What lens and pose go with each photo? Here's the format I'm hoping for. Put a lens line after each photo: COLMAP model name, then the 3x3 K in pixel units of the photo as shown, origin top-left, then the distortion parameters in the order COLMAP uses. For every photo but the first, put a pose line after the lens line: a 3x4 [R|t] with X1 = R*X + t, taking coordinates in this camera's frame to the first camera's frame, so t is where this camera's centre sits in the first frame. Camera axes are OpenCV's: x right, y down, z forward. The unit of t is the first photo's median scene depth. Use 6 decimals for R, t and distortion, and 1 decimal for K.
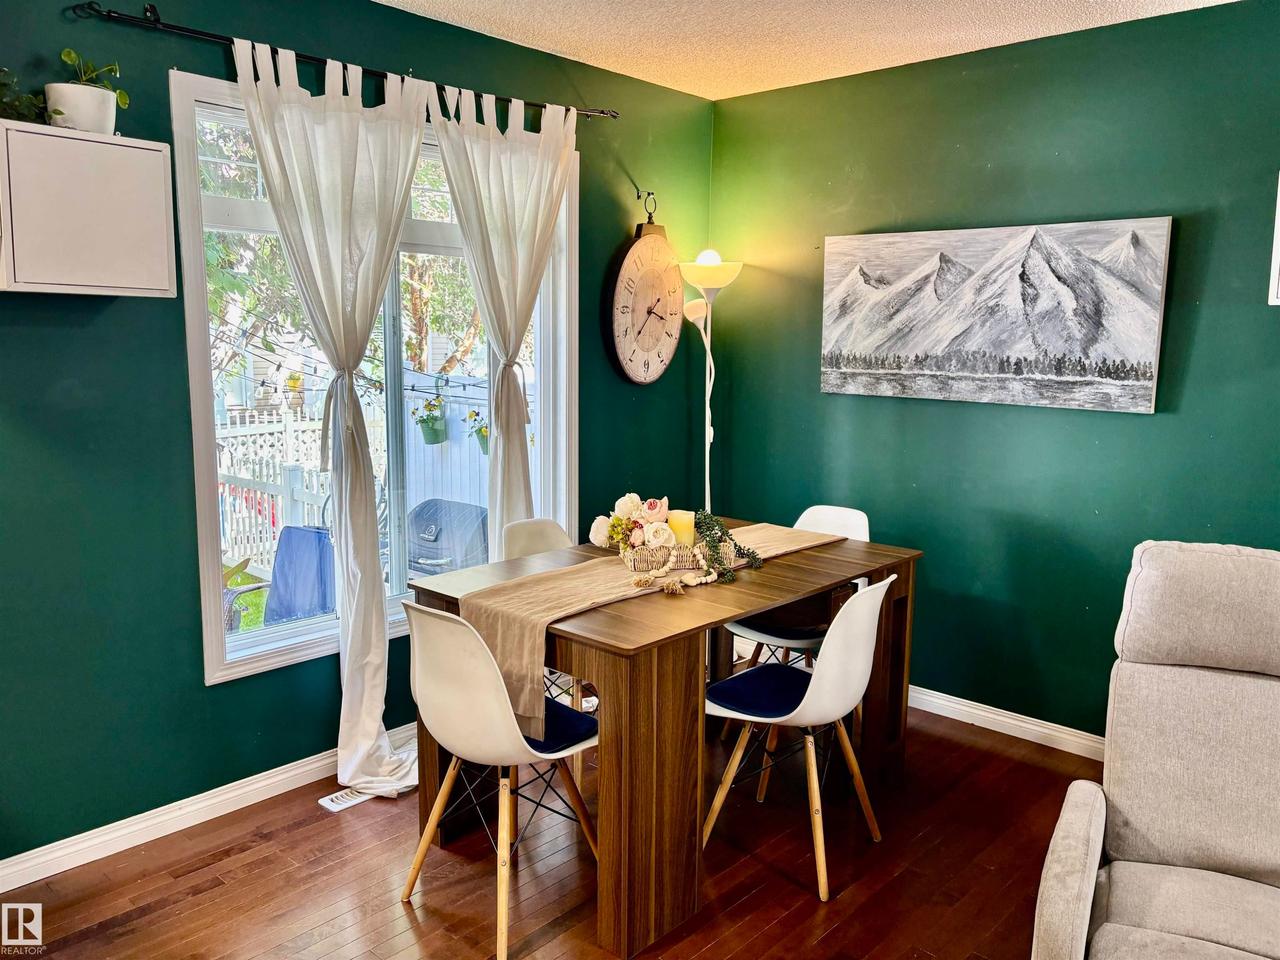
lens RADIAL K [[974.5, 0, 621.3], [0, 974.5, 486.4], [0, 0, 1]] dist [0.041522, -0.049156]
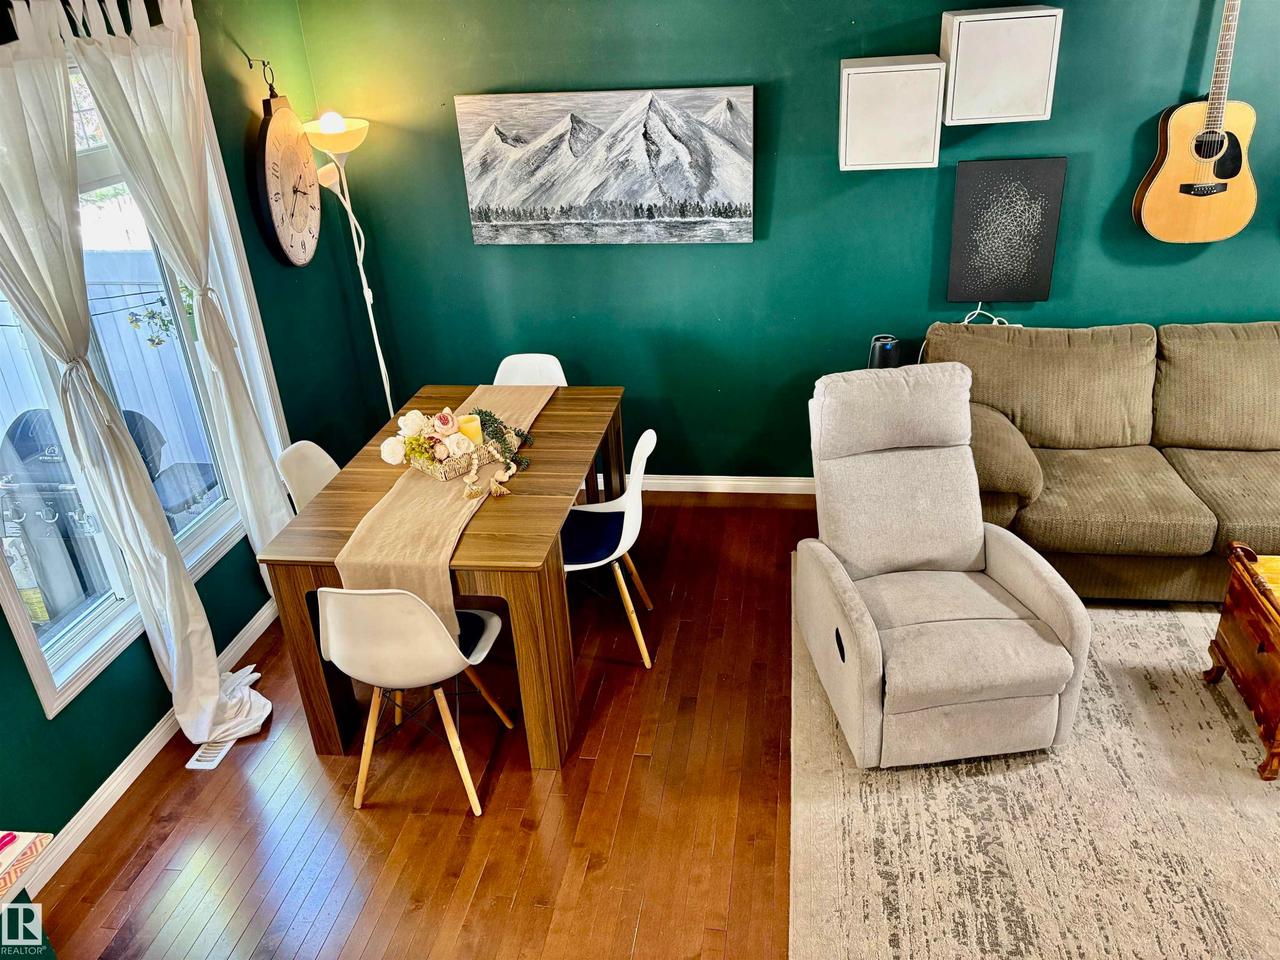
lens RADIAL K [[974.5, 0, 642.3], [0, 974.5, 493.8], [0, 0, 1]] dist [0.041522, -0.049156]
pose [[0.824086, -0.306036, 0.476680, -0.289266], [0.151477, 0.929911, 0.335142, -0.206171], [-0.545836, -0.203980, 0.812684, -0.051055]]
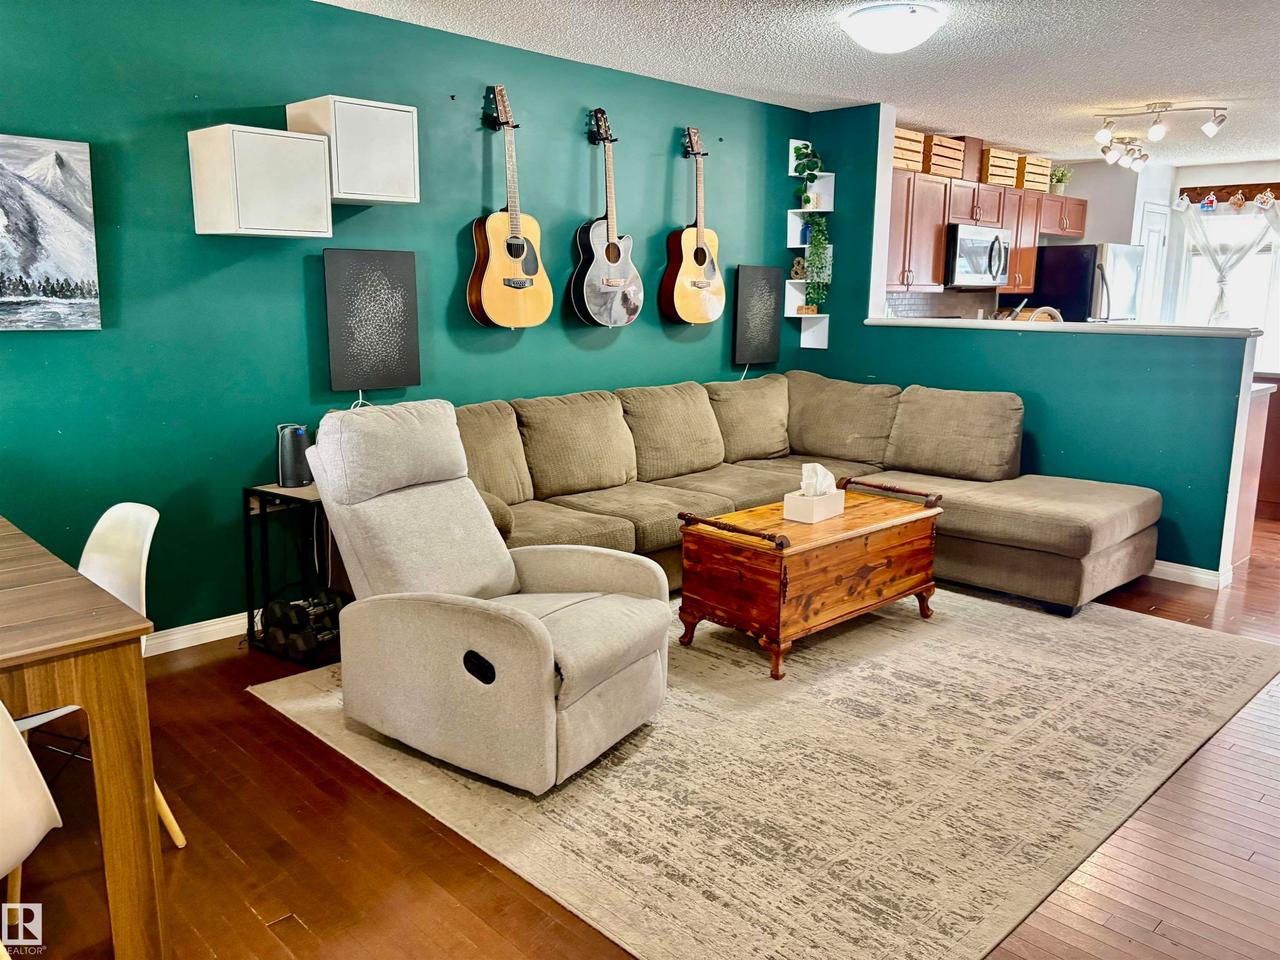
lens RADIAL K [[974.5, 0, 671.0], [0, 974.5, 474.2], [0, 0, 1]] dist [0.041522, -0.049156]
pose [[0.024681, -0.194309, 0.980630, -0.487971], [0.146199, 0.971084, 0.188737, -0.029951], [-0.988947, 0.138709, 0.052375, 0.327070]]
